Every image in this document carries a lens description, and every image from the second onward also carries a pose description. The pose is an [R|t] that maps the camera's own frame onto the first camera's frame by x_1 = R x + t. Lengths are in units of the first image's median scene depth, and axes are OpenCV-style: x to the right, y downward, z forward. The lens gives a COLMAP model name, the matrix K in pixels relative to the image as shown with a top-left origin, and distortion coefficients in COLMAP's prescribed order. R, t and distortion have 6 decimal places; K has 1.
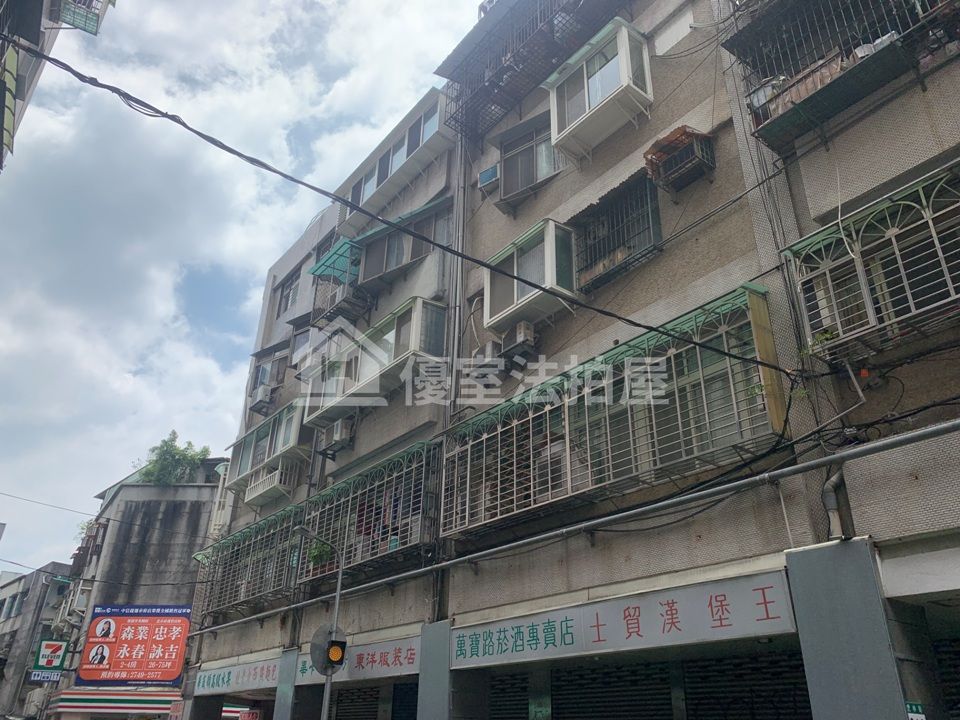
lens RADIAL K [[713.9, 0, 452.2], [0, 713.9, 358.0], [0, 0, 1]] dist [0.043902, -0.053207]
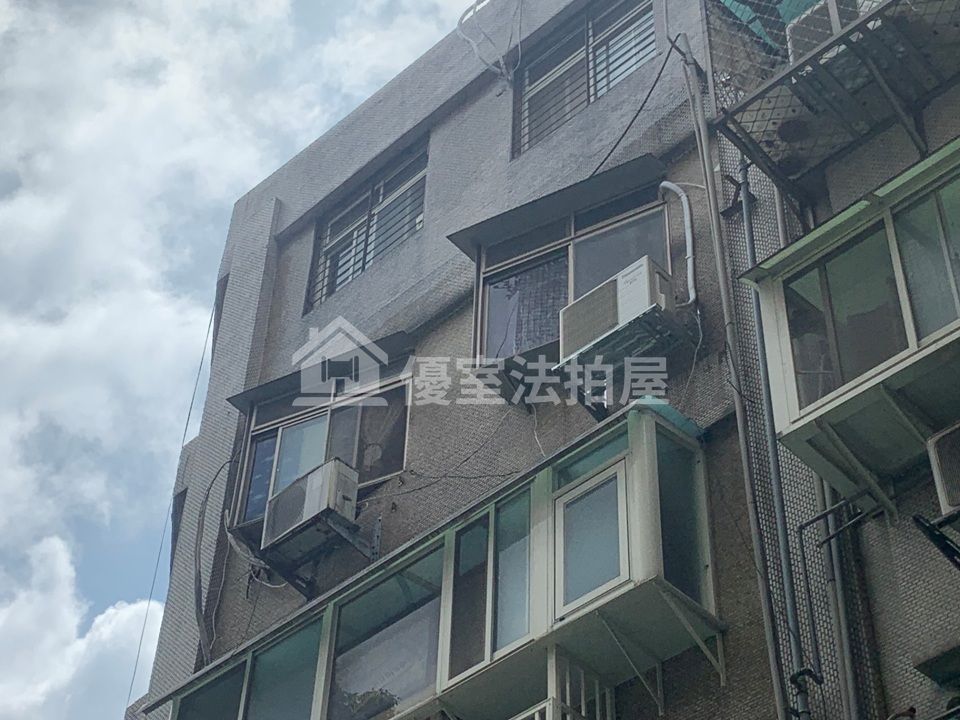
lens RADIAL K [[1775.9, 0, 536.7], [0, 1775.9, 299.9], [0, 0, 1]] dist [0.173694, 0.000000]
pose [[0.986587, 0.110553, 0.120102, -0.233355], [-0.068286, 0.947791, -0.311494, 0.150944], [-0.148268, 0.299114, 0.942628, 0.309871]]
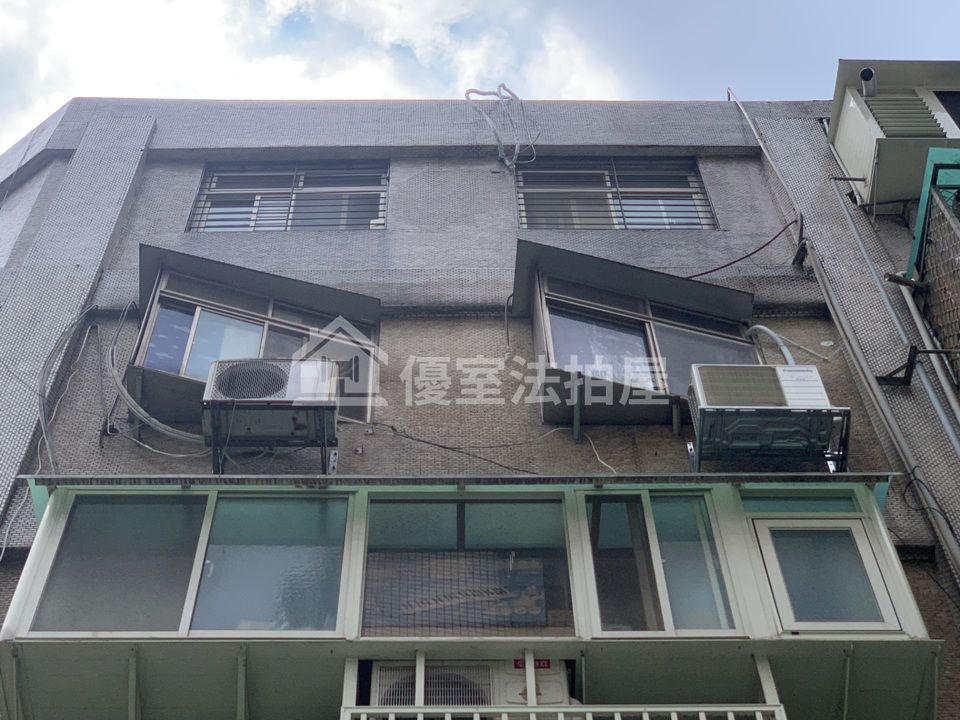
lens RADIAL K [[1642.8, 0, 478.4], [0, 1642.8, 364.9], [0, 0, 1]] dist [-0.004288, 0.000000]
pose [[0.607344, 0.667700, 0.430477, -0.389112], [-0.360207, 0.714408, -0.599893, 0.276183], [-0.708085, 0.209281, 0.674402, 0.549197]]
